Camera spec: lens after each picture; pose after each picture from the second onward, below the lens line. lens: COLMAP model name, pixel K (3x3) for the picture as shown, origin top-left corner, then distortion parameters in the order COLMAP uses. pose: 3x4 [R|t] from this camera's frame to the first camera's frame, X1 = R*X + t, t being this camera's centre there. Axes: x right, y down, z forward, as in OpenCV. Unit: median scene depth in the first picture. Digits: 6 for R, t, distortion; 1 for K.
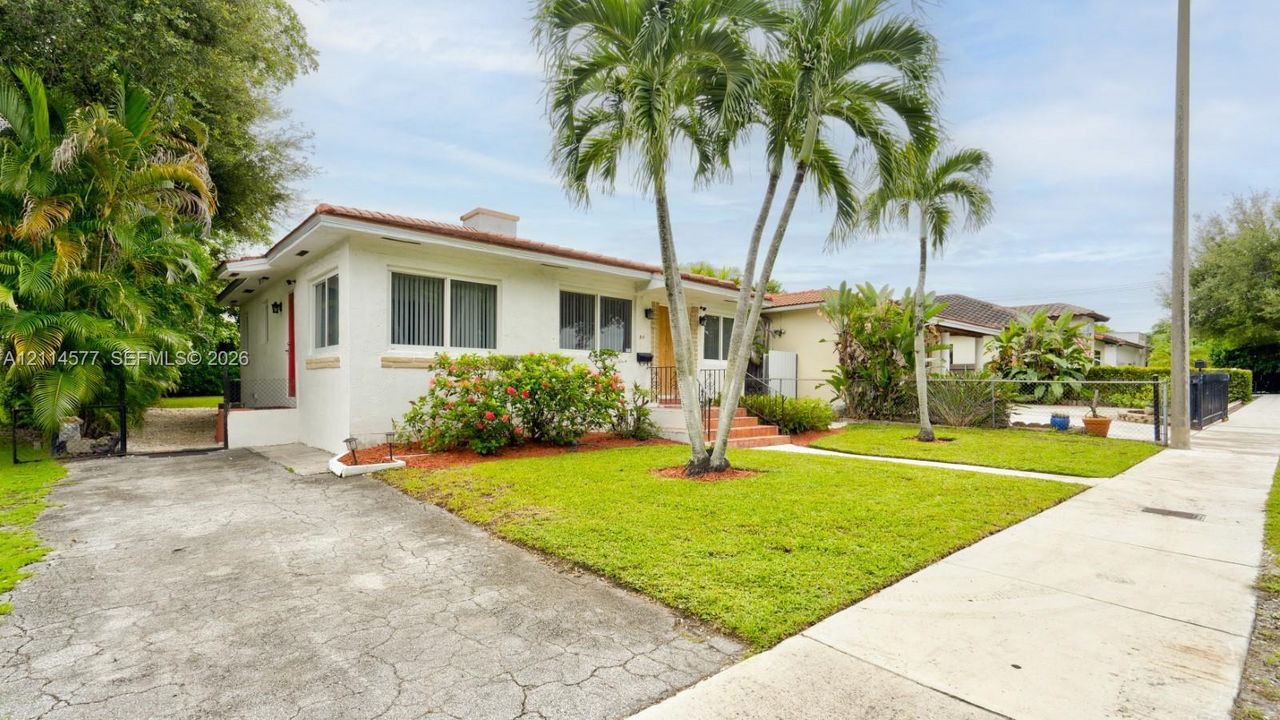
lens RADIAL K [[597.3, 0, 640.4], [0, 597.3, 365.5], [0, 0, 1]] dist [-0.037181, 0.009110]
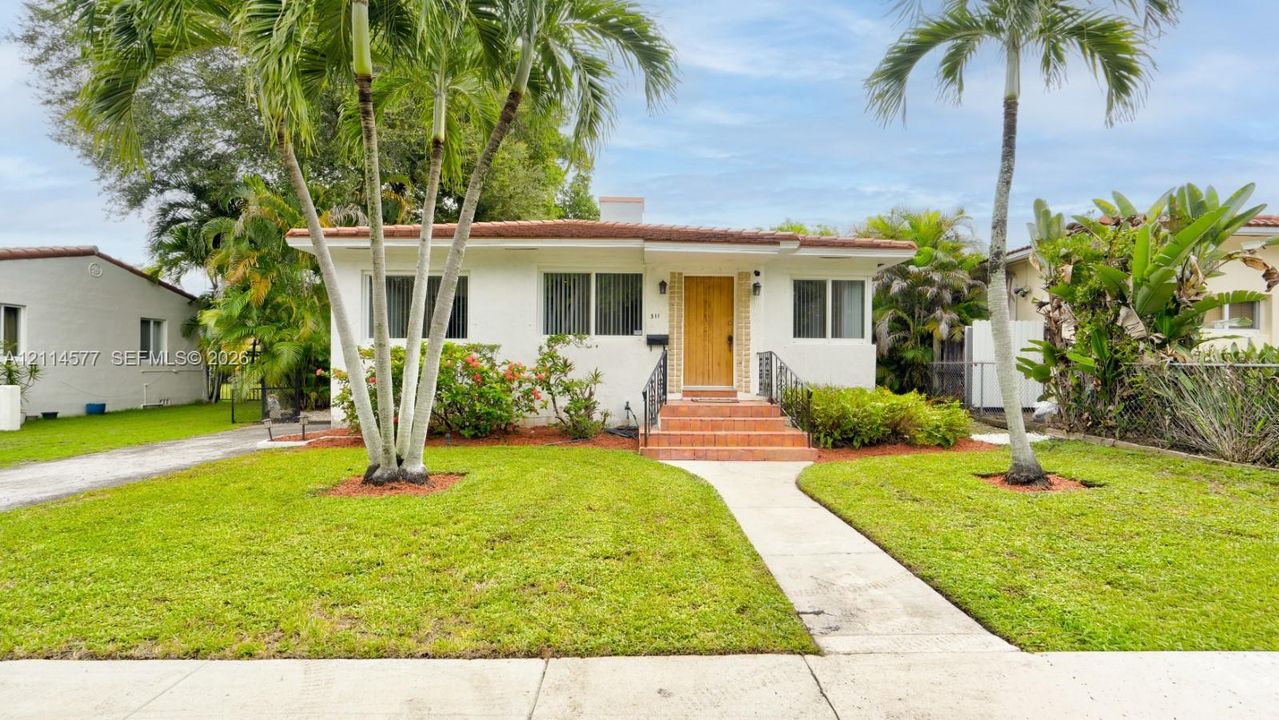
lens RADIAL K [[546.2, 0, 642.4], [0, 546.2, 362.2], [0, 0, 1]] dist [-0.003977, -0.000389]
pose [[0.759137, -0.010629, -0.650844, 0.418423], [0.022584, 0.999695, 0.010016, 0.008092], [0.650539, -0.022302, 0.759145, 0.337754]]
